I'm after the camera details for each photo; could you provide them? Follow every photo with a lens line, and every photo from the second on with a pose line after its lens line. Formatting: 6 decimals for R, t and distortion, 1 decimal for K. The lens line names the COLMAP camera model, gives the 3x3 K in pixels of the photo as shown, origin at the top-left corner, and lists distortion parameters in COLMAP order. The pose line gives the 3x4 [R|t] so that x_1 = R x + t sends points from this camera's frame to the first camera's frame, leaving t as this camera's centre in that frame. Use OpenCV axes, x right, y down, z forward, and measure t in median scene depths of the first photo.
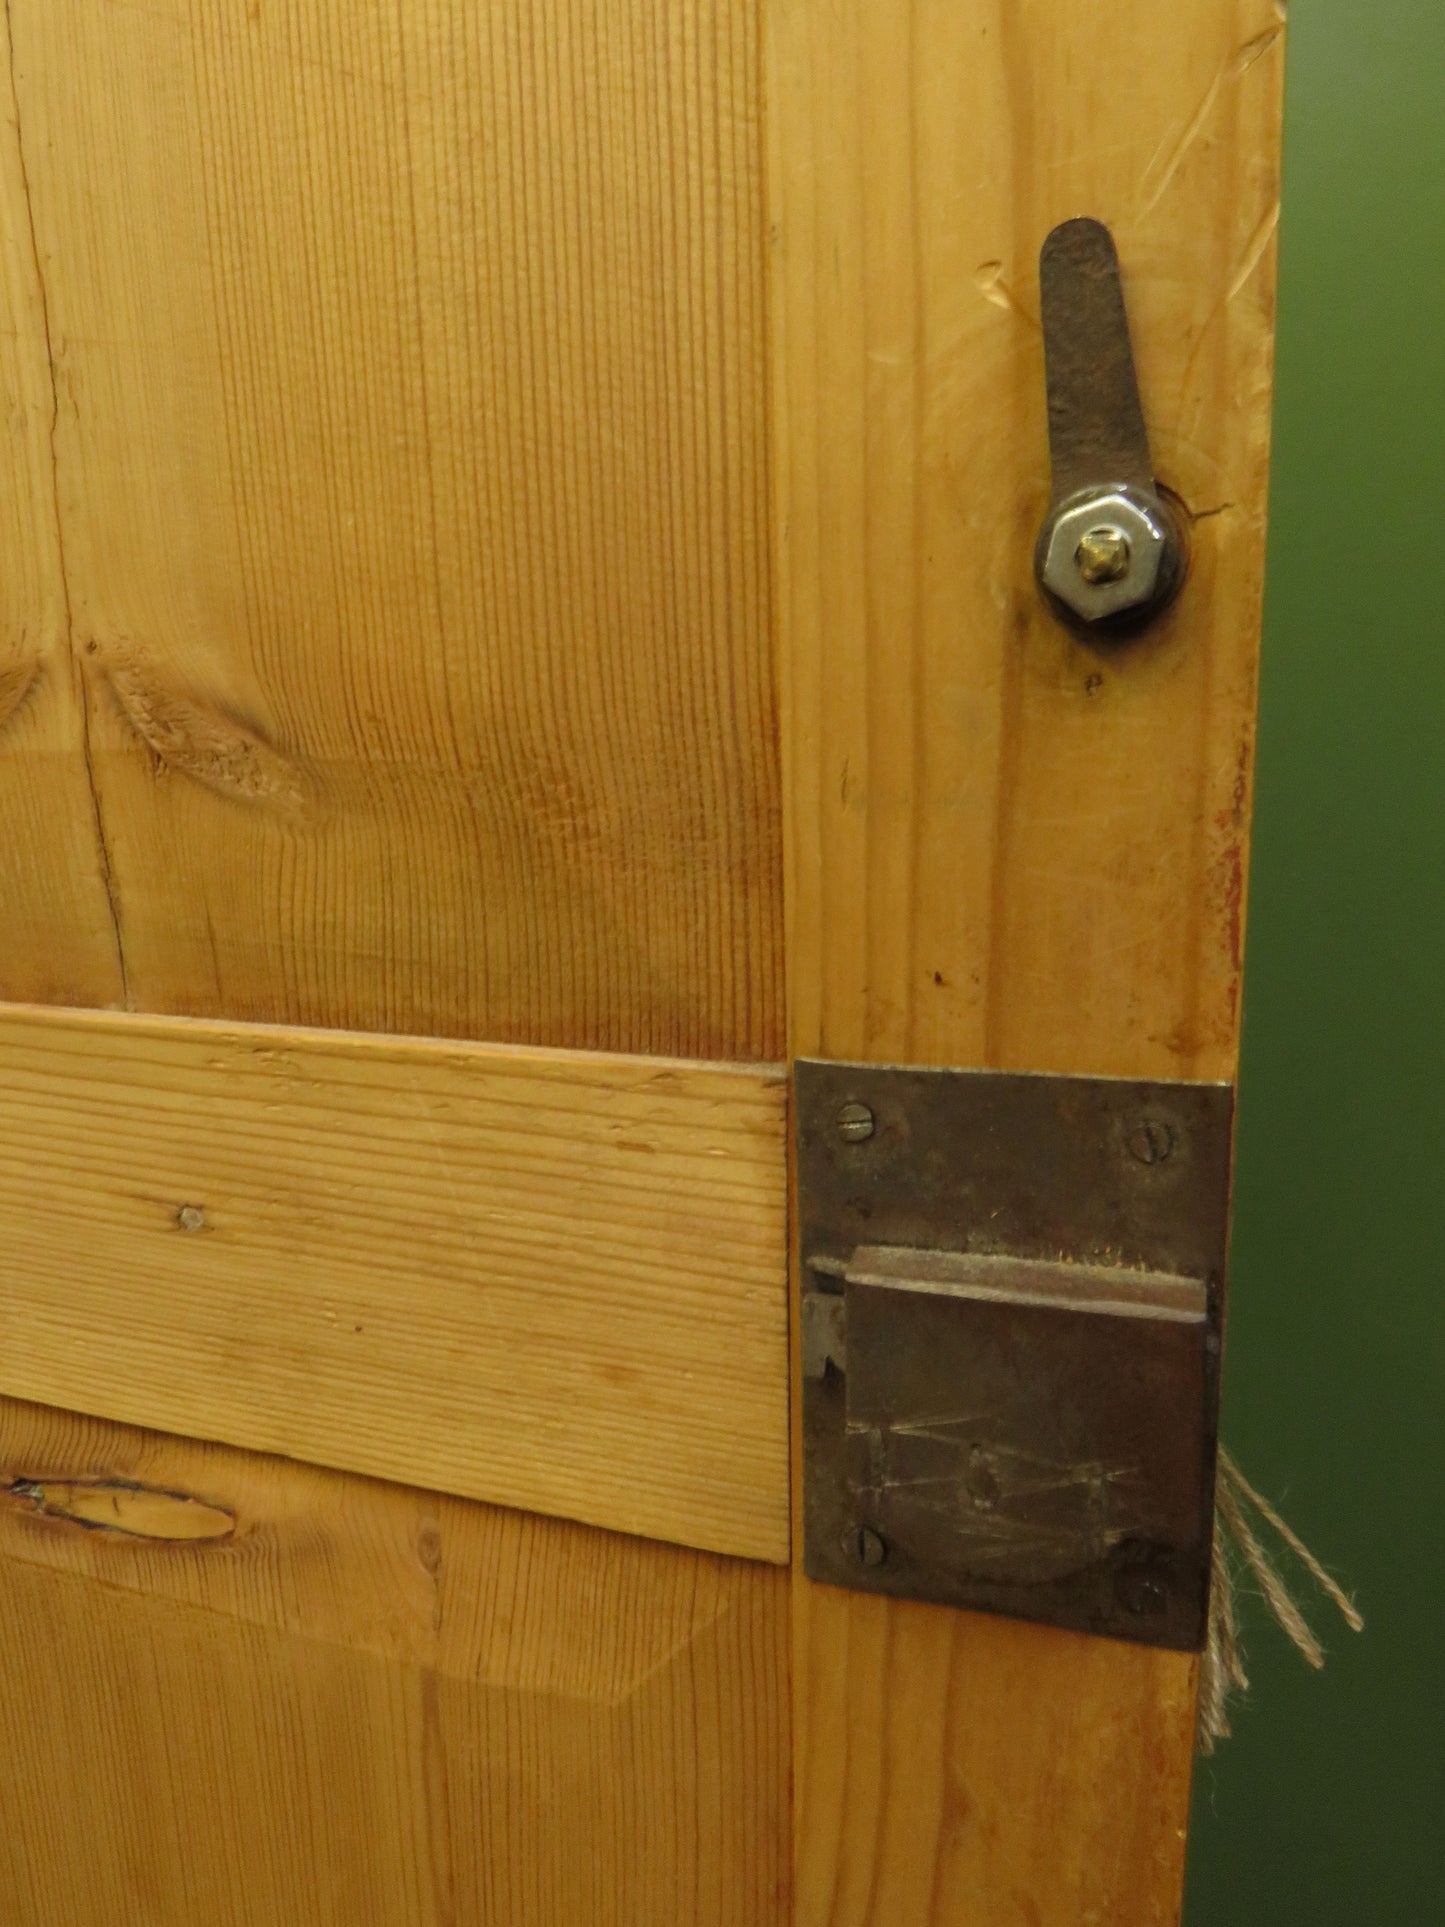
lens RADIAL K [[1369.4, 0, 725.2], [0, 1369.4, 962.6], [0, 0, 1]] dist [-0.027061, 0.009800]
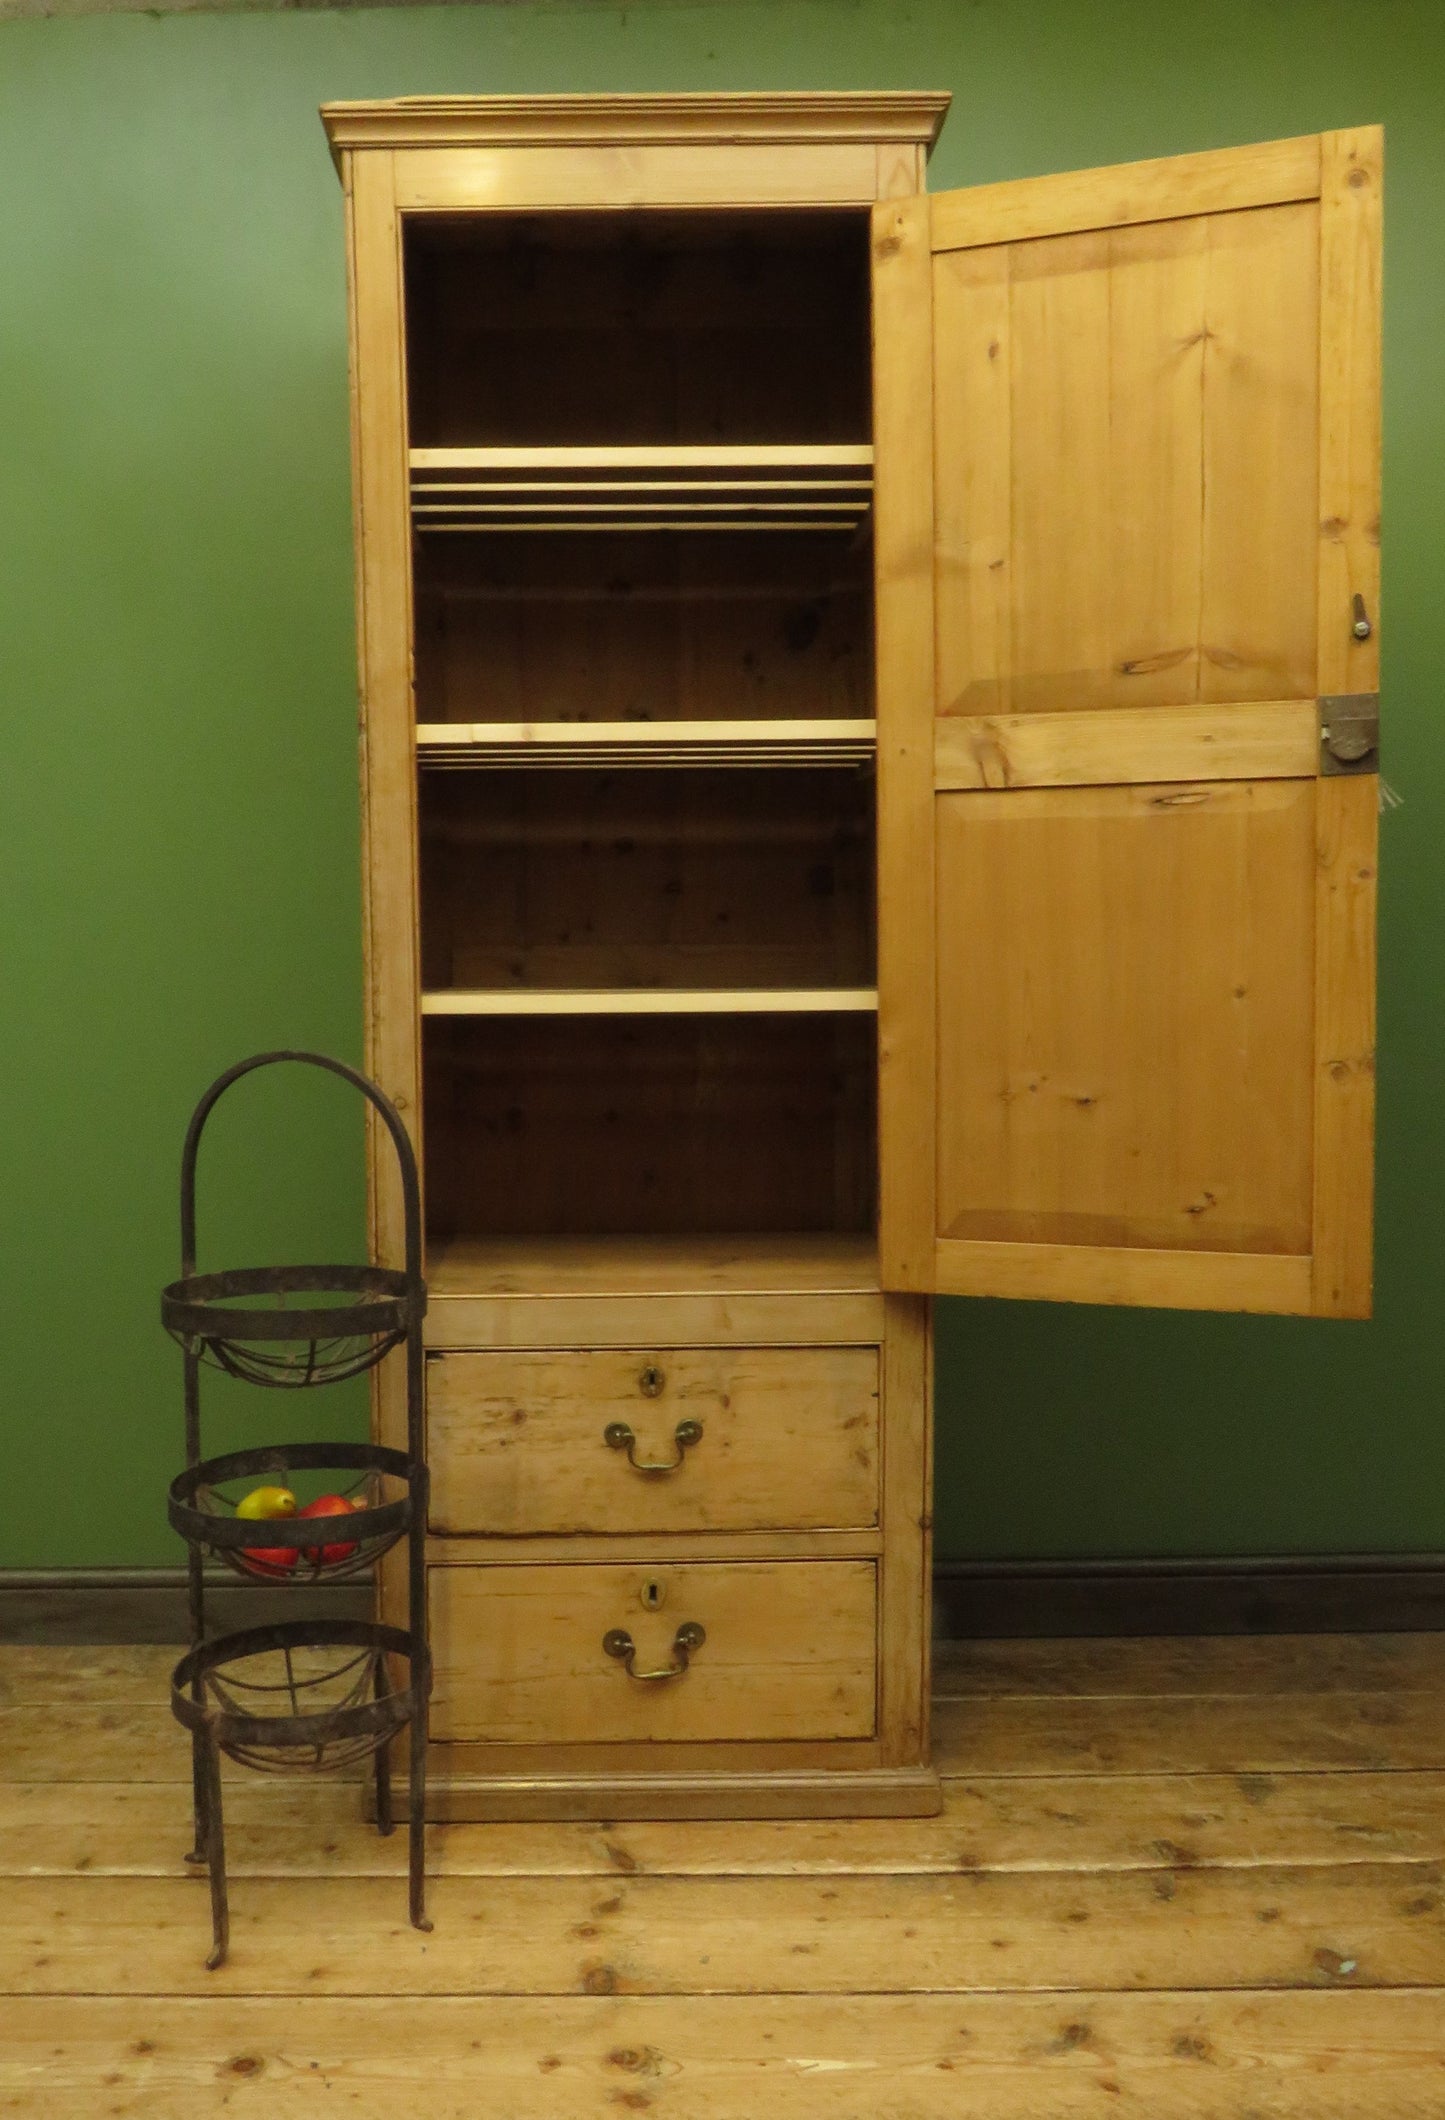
lens RADIAL K [[1796.5, 0, 650.4], [0, 1796.5, 1058.9], [0, 0, 1]] dist [-0.030649, 0.011969]
pose [[0.999880, 0.011304, 0.010601, -3.456695], [-0.009604, 0.988852, -0.148589, 3.296957], [-0.012163, 0.148469, 0.988842, -7.794162]]
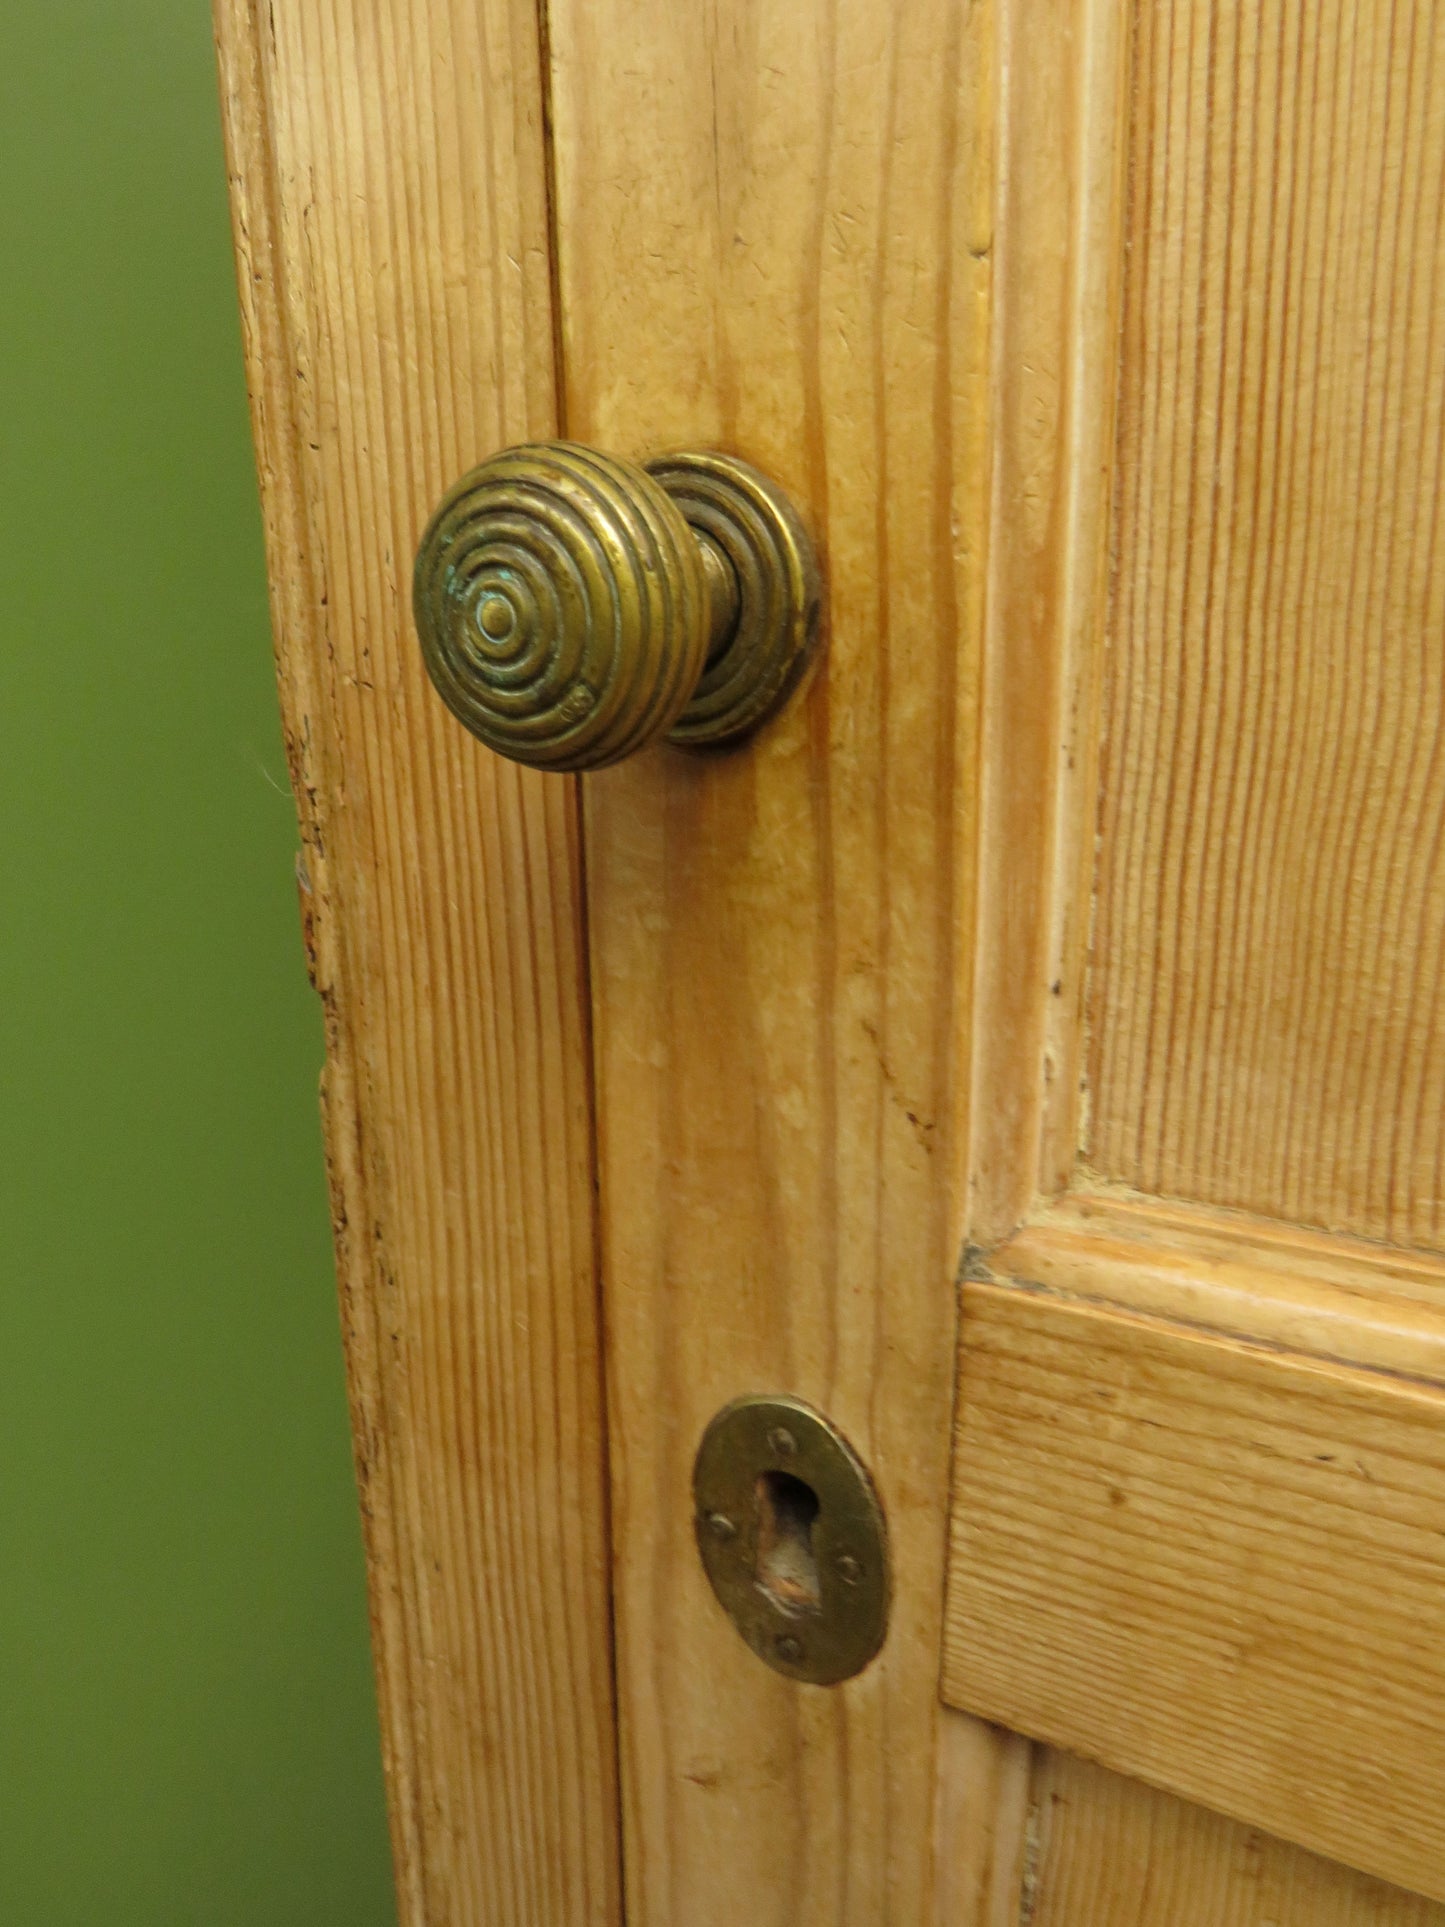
lens RADIAL K [[1369.4, 0, 725.2], [0, 1369.4, 962.6], [0, 0, 1]] dist [-0.027061, 0.009800]
pose [[0.858571, 0.158985, -0.487421, -4.189784], [-0.123755, 0.986858, 0.103901, -0.171113], [0.497535, -0.028885, 0.866963, 1.032209]]
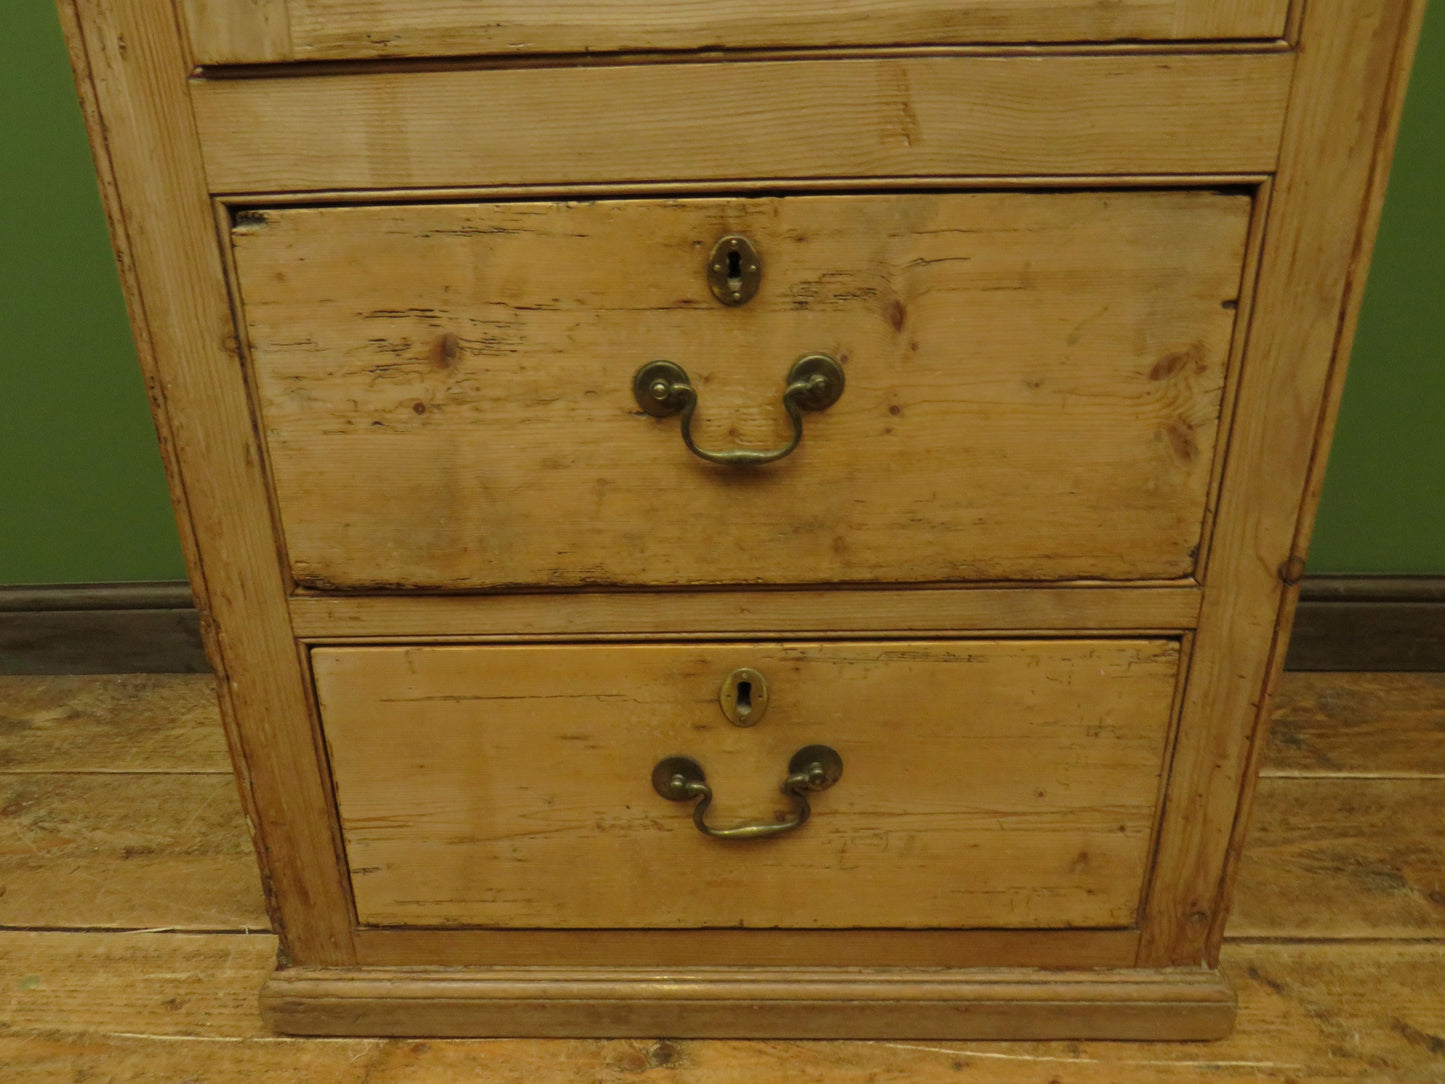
lens RADIAL K [[1026.9, 0, 725.6], [0, 1026.9, 569.4], [0, 0, 1]] dist [-0.027061, 0.009800]
pose [[0.999482, 0.011085, -0.030210, -3.252528], [-0.005538, 0.984039, 0.177867, 3.882443], [0.031699, -0.177607, 0.983591, -0.103909]]
